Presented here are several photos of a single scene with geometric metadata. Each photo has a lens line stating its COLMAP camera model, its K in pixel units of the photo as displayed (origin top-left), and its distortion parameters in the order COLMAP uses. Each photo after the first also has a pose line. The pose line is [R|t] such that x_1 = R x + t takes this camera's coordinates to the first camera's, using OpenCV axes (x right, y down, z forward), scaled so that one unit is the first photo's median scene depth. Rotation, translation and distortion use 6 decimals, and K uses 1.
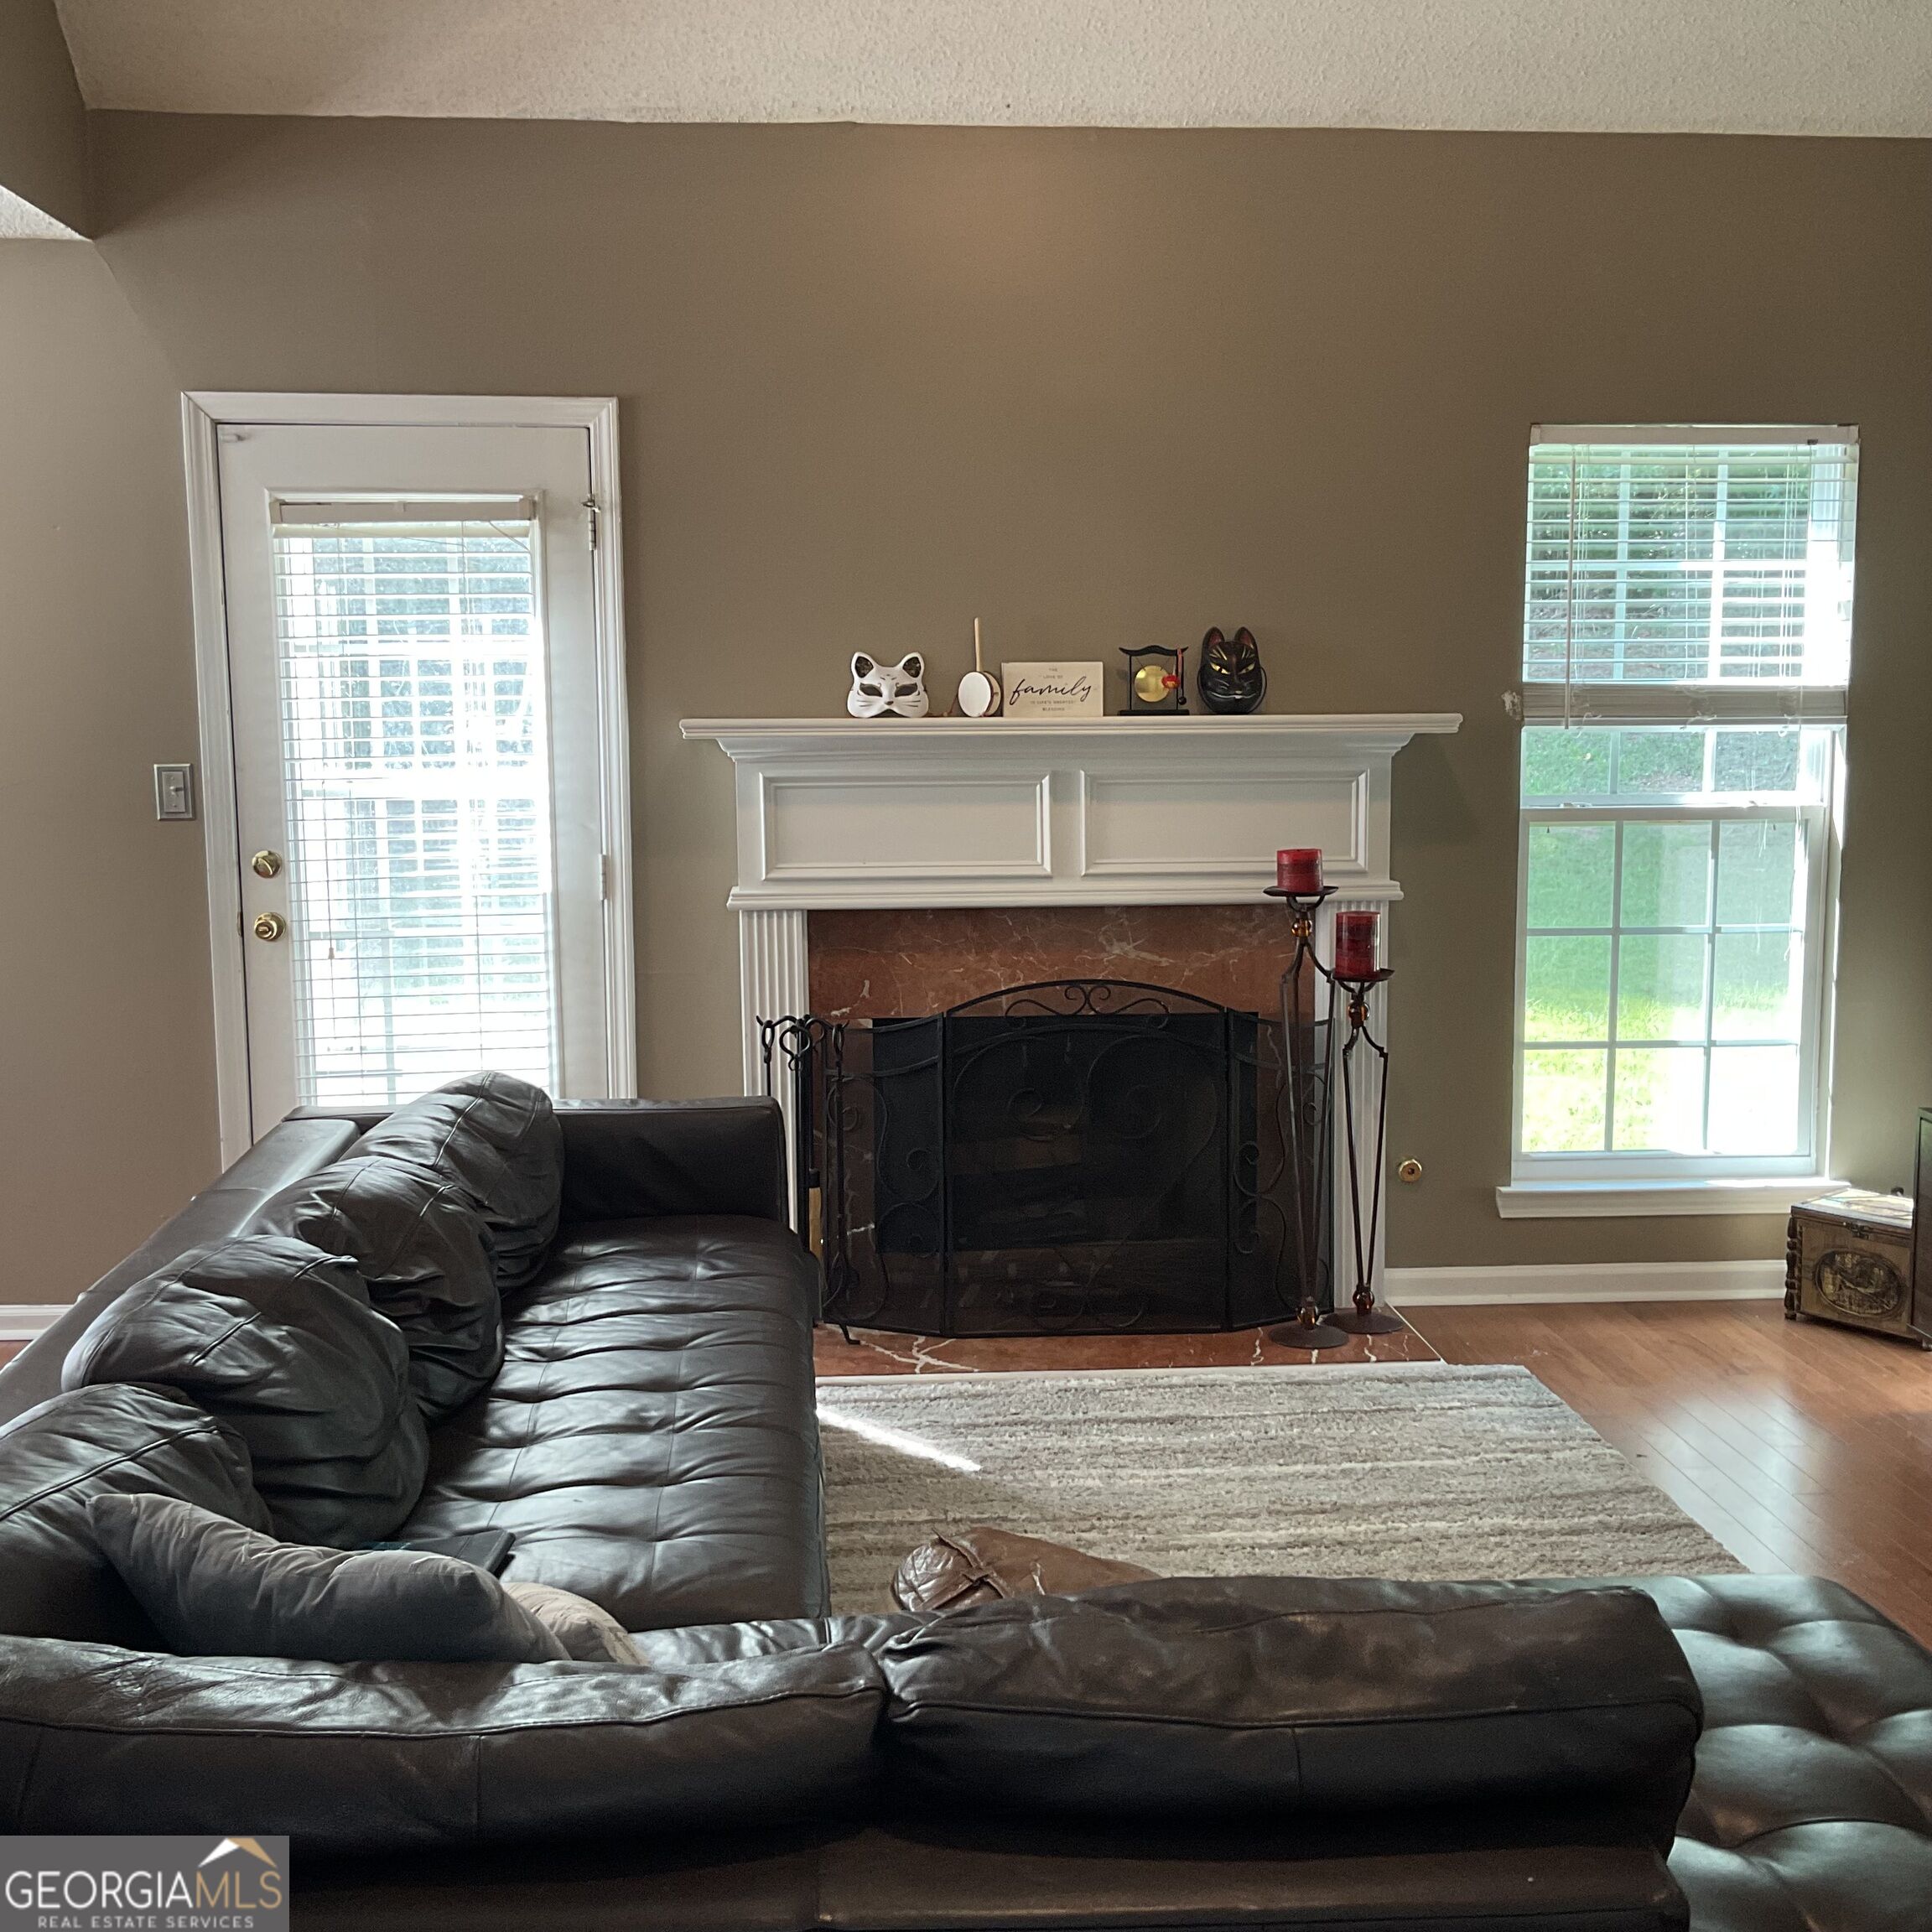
lens RADIAL K [[2139.2, 0, 974.6], [0, 2139.2, 962.7], [0, 0, 1]] dist [0.091880, 0.000000]
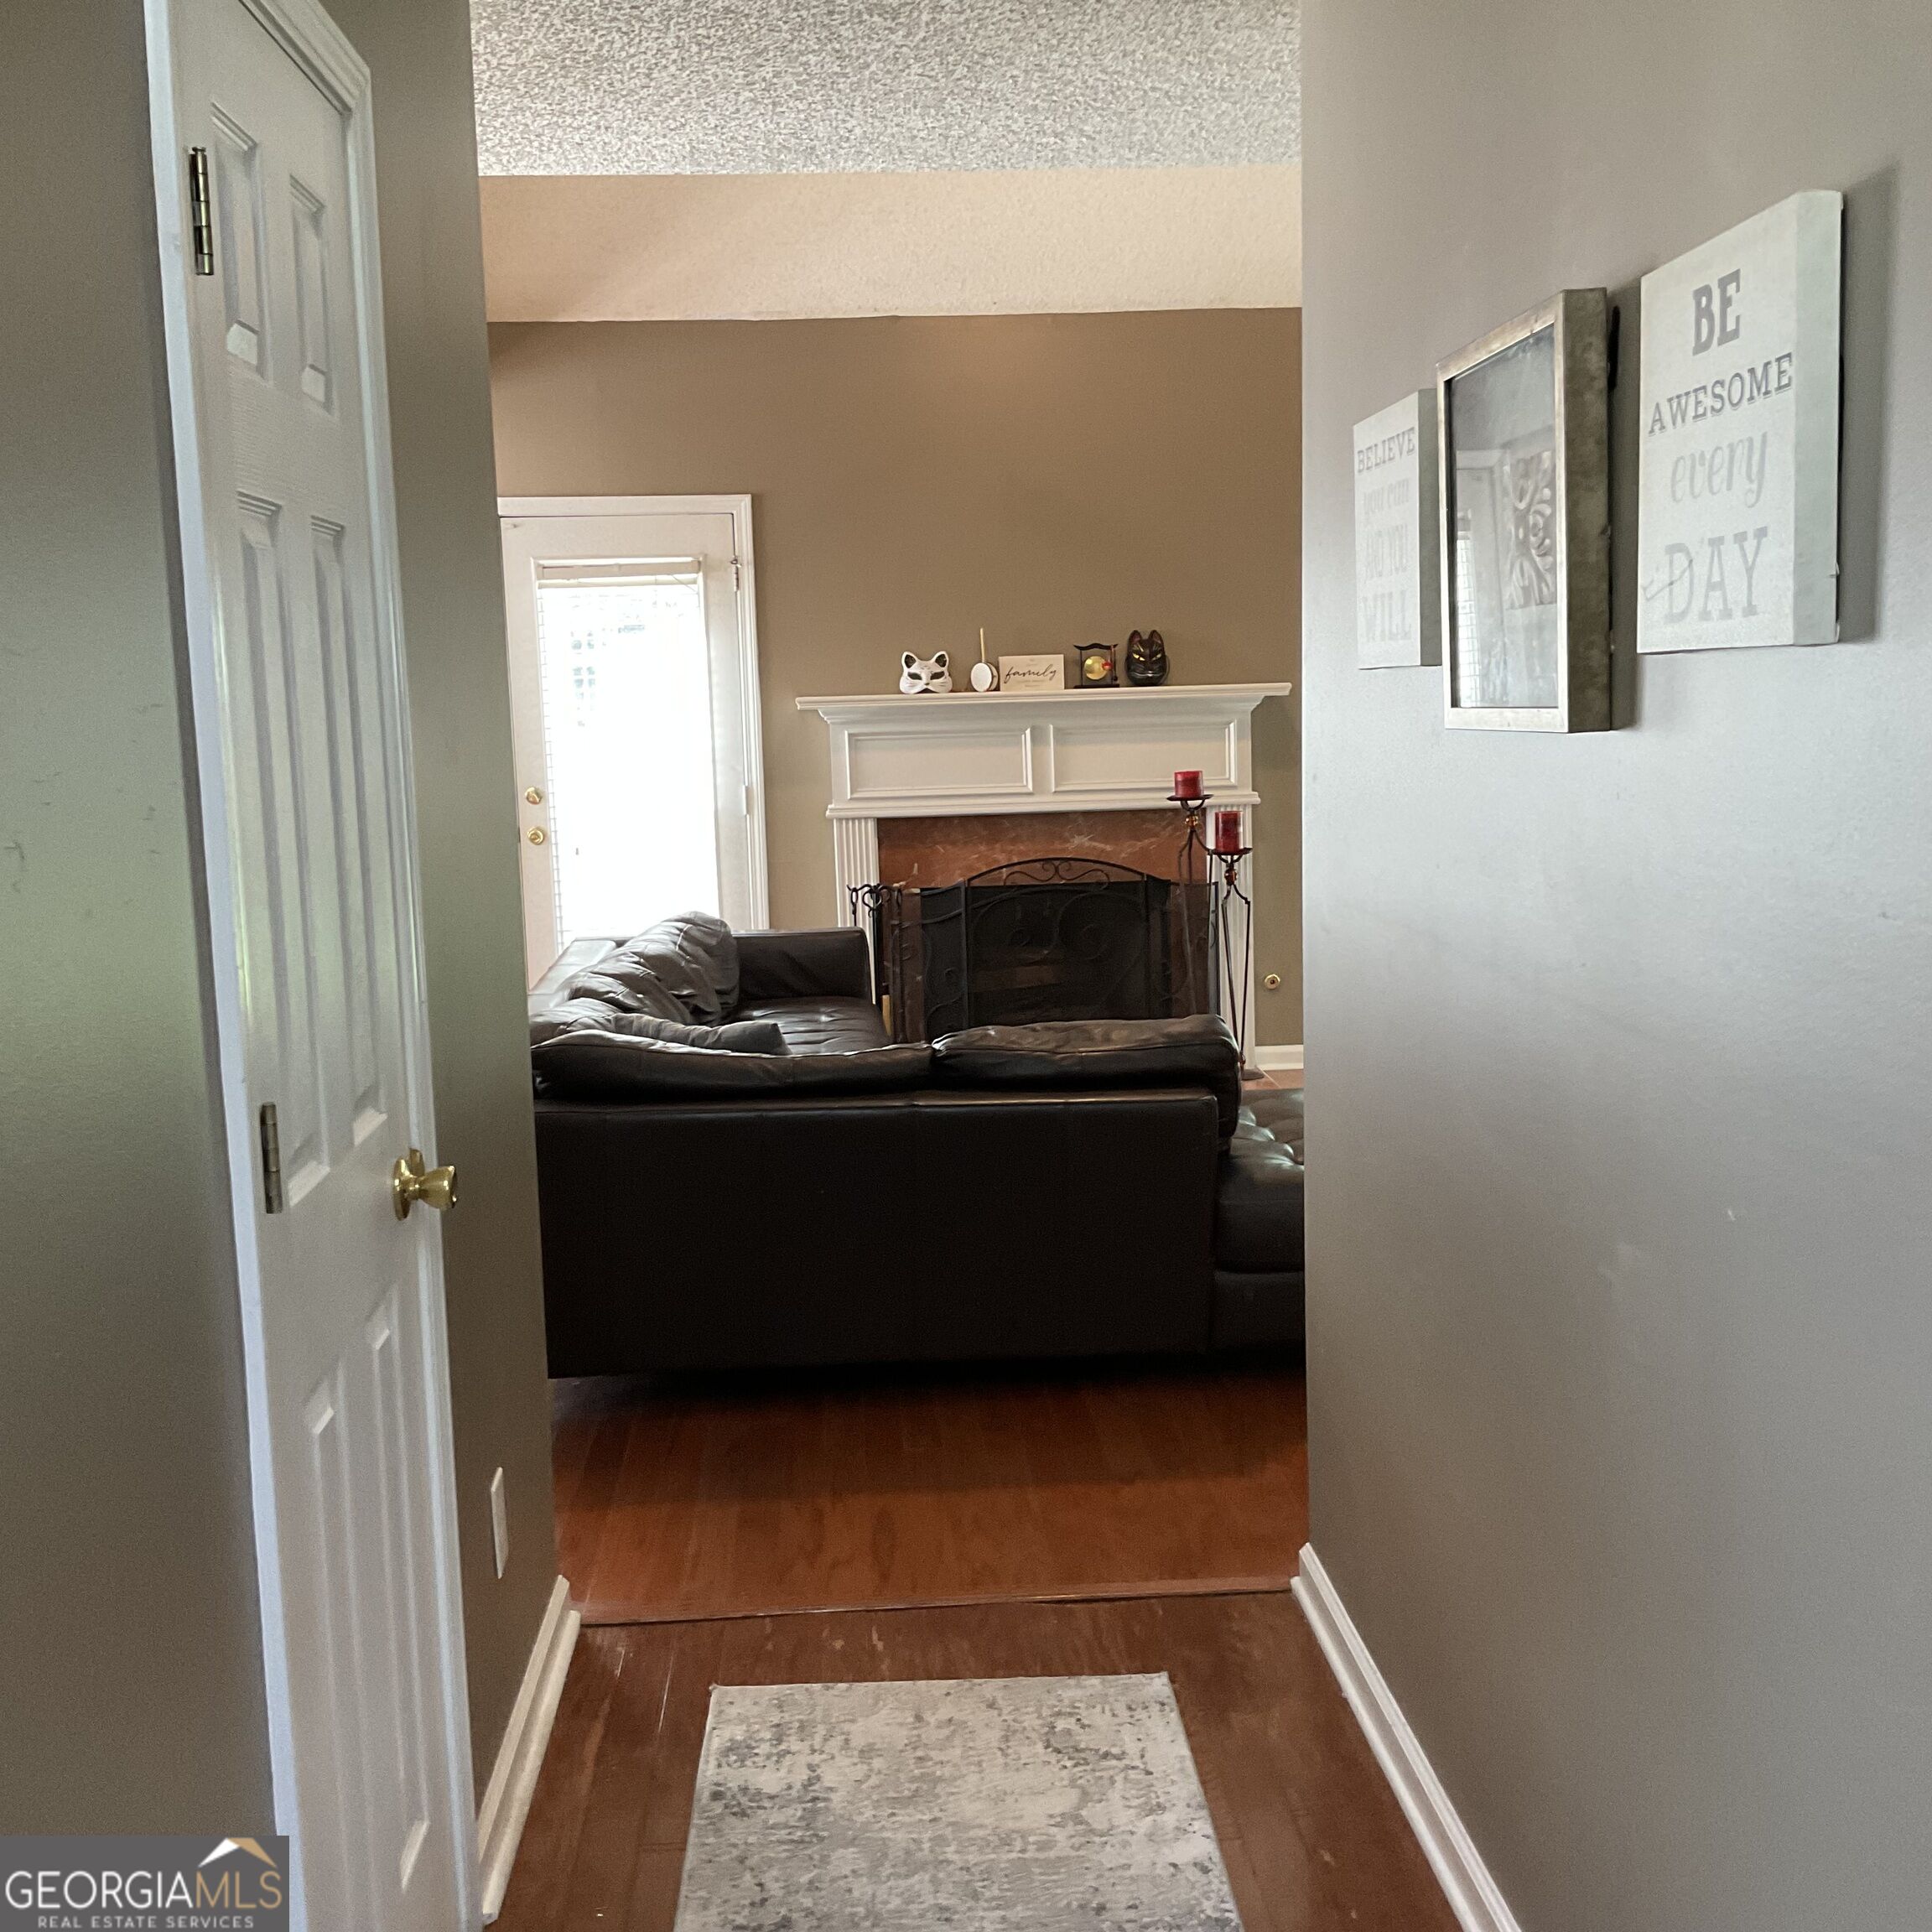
lens RADIAL K [[2139.2, 0, 962.8], [0, 2139.2, 962.5], [0, 0, 1]] dist [0.091880, 0.000000]
pose [[0.999512, -0.019181, -0.024654, 0.021136], [0.019462, 0.999748, 0.011223, 0.064814], [0.024433, -0.011697, 0.999633, -0.563750]]
